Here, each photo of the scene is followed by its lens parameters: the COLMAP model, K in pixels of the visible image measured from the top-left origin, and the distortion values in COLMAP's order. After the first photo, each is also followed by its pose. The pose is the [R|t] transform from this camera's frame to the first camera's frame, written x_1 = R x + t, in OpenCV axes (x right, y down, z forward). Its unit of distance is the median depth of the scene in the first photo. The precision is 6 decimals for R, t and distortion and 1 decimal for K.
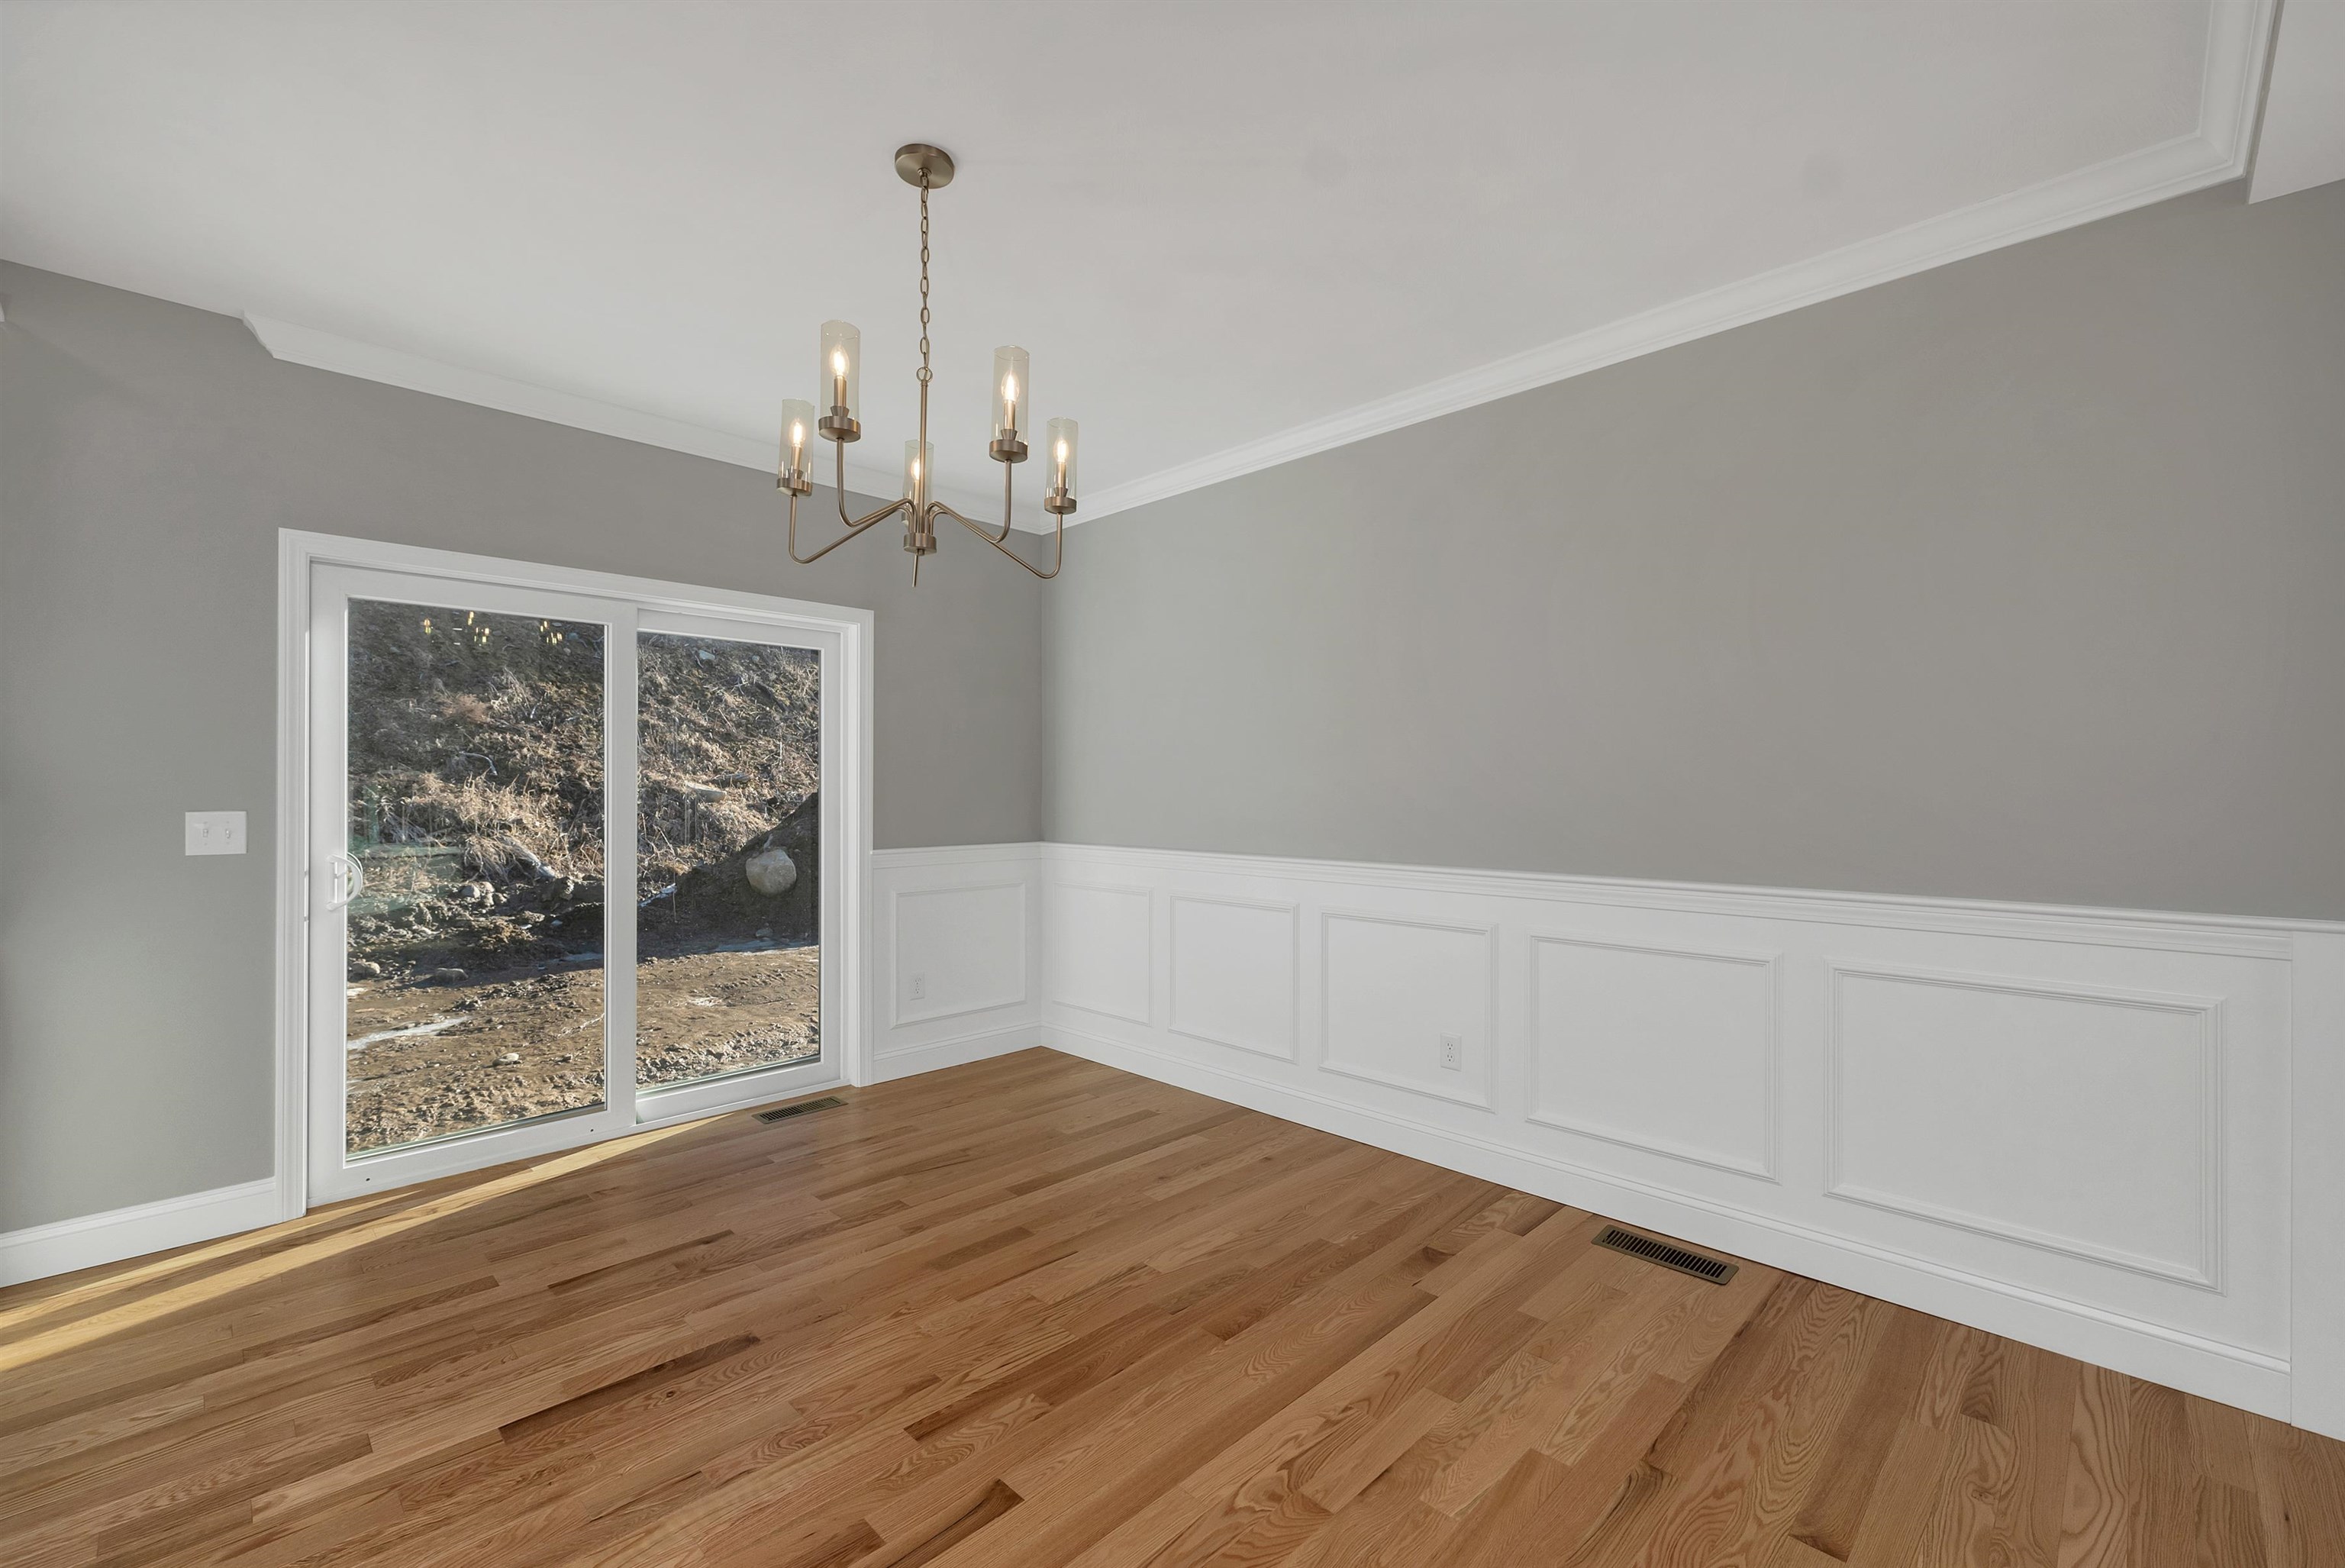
lens RADIAL K [[973.7, 0, 1167.2], [0, 973.7, 793.7], [0, 0, 1]] dist [0.012196, 0.000131]
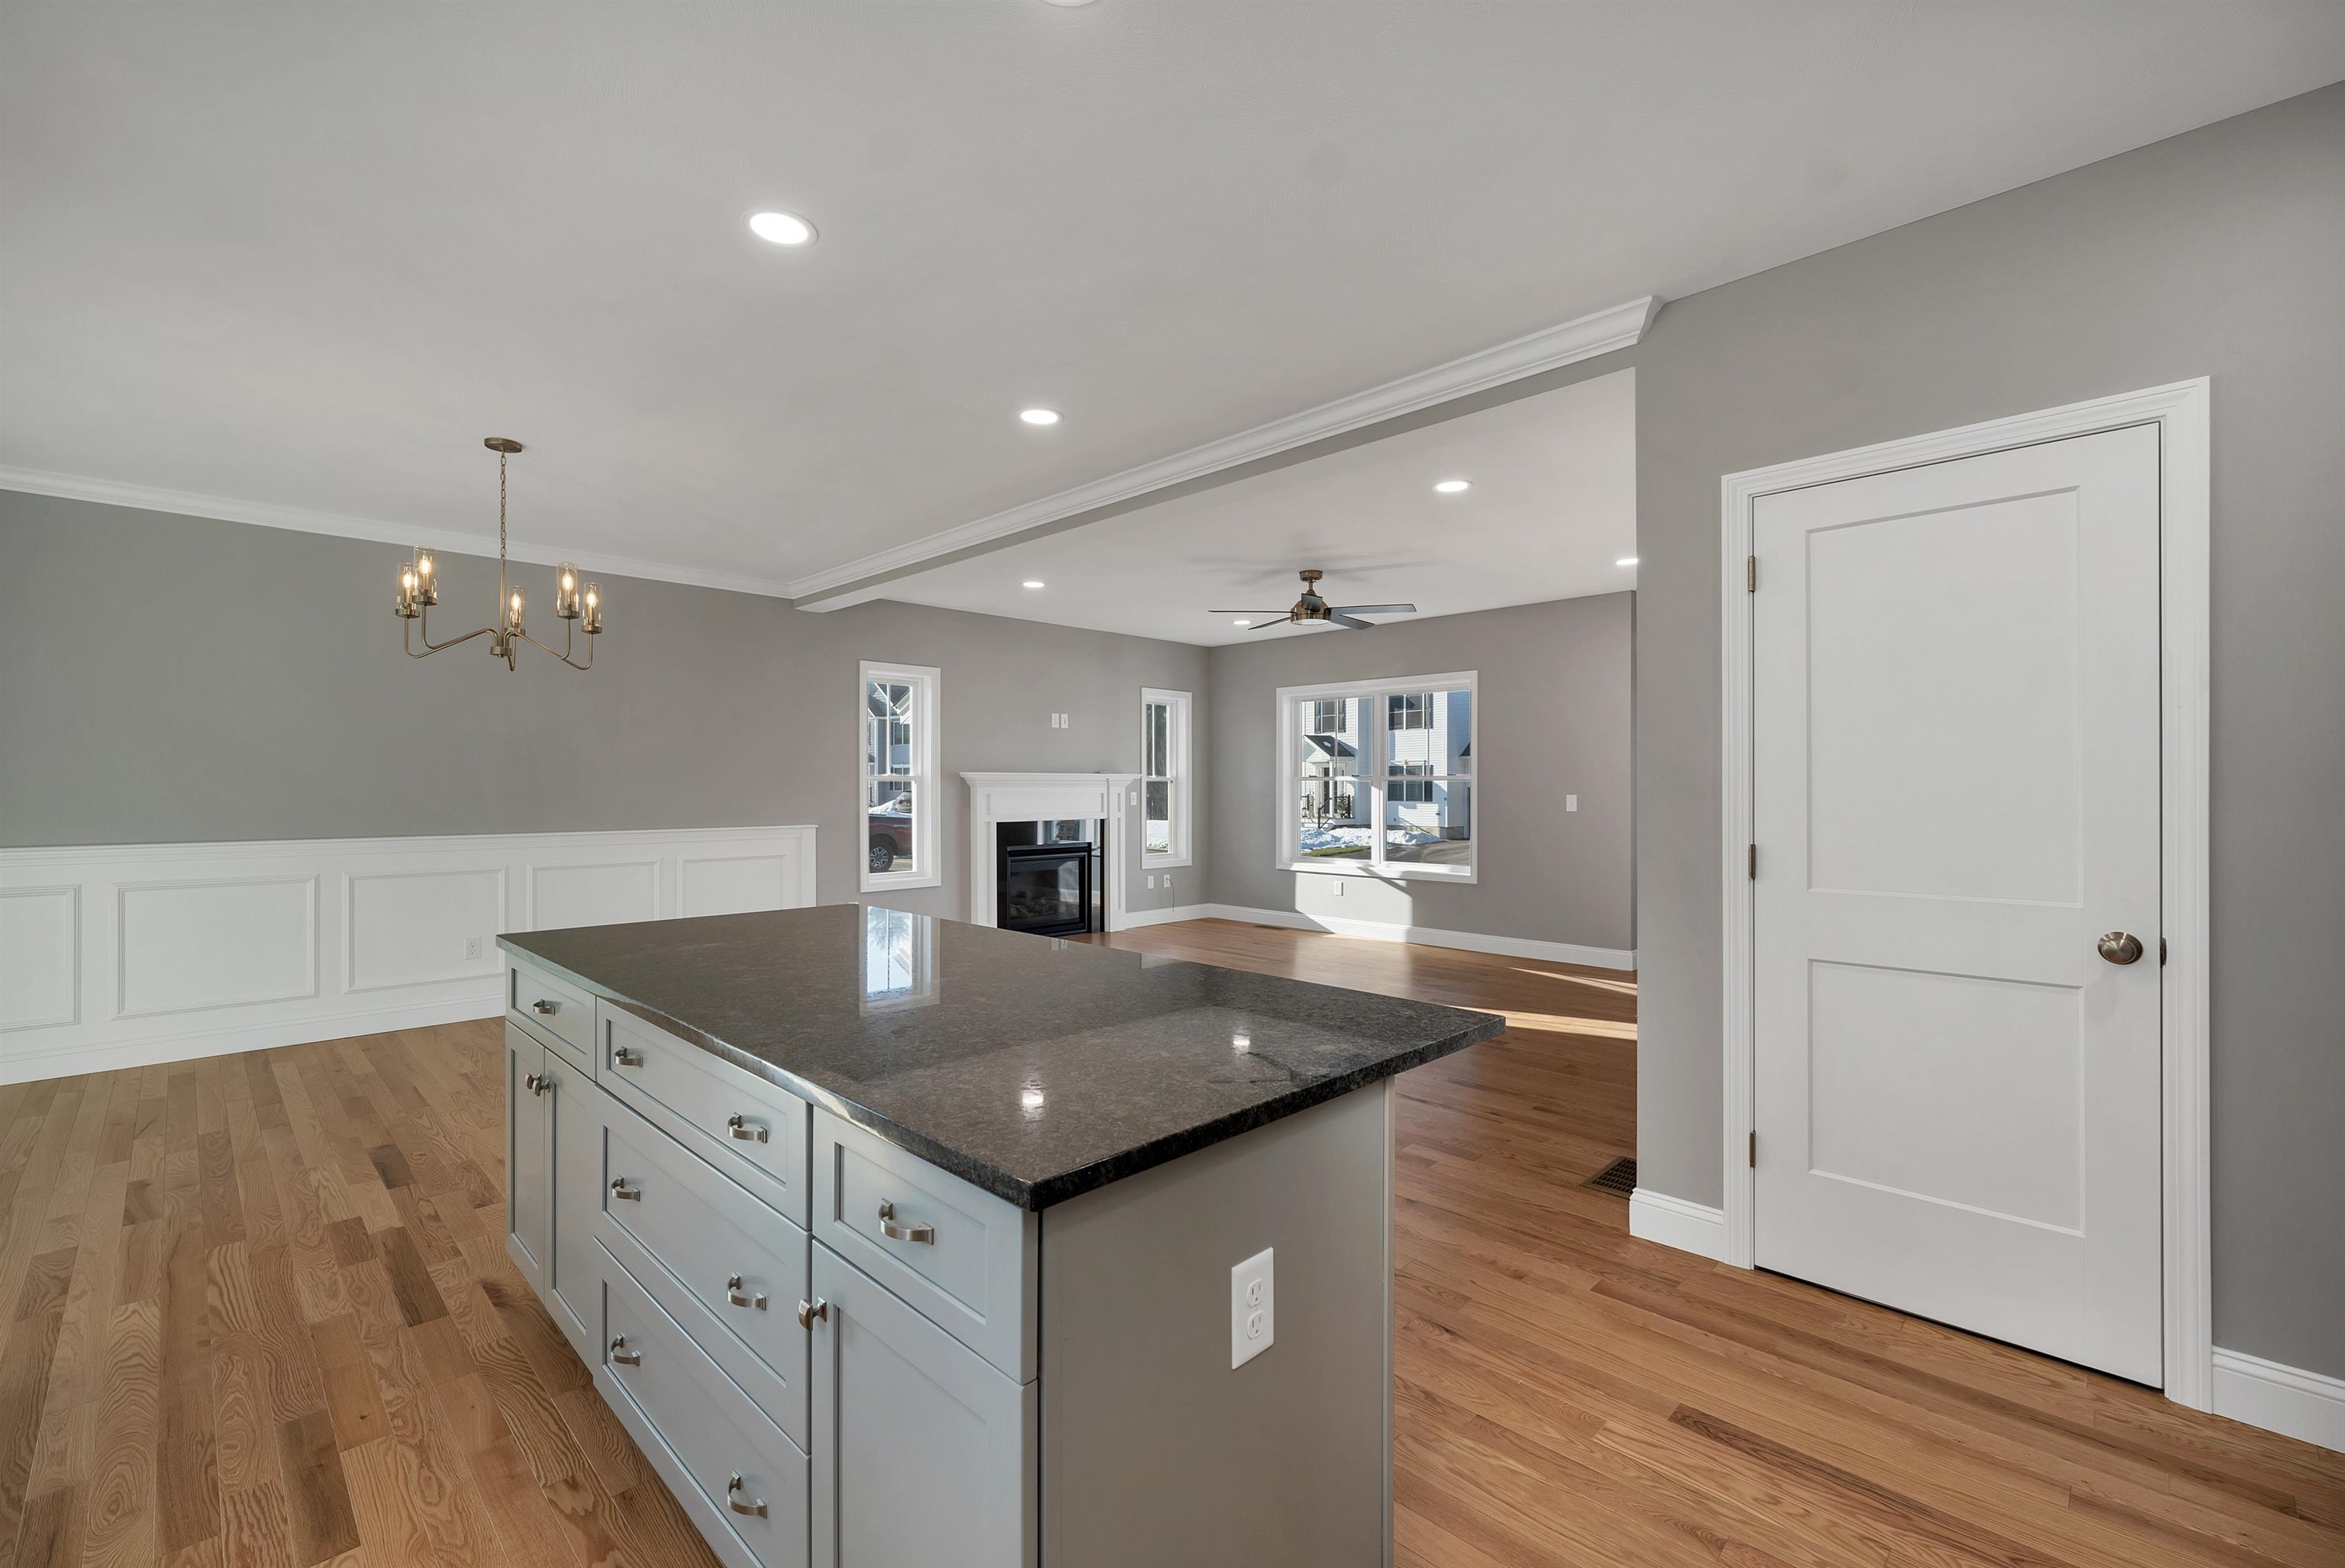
lens RADIAL K [[939.5, 0, 1172.5], [0, 939.5, 784.0], [0, 0, 1]] dist [-0.000185, -0.000014]
pose [[-0.007710, -0.003602, 0.999964, -1.477649], [-0.009210, 0.999951, 0.003531, -0.022656], [-0.999928, -0.009183, -0.007742, -0.171532]]
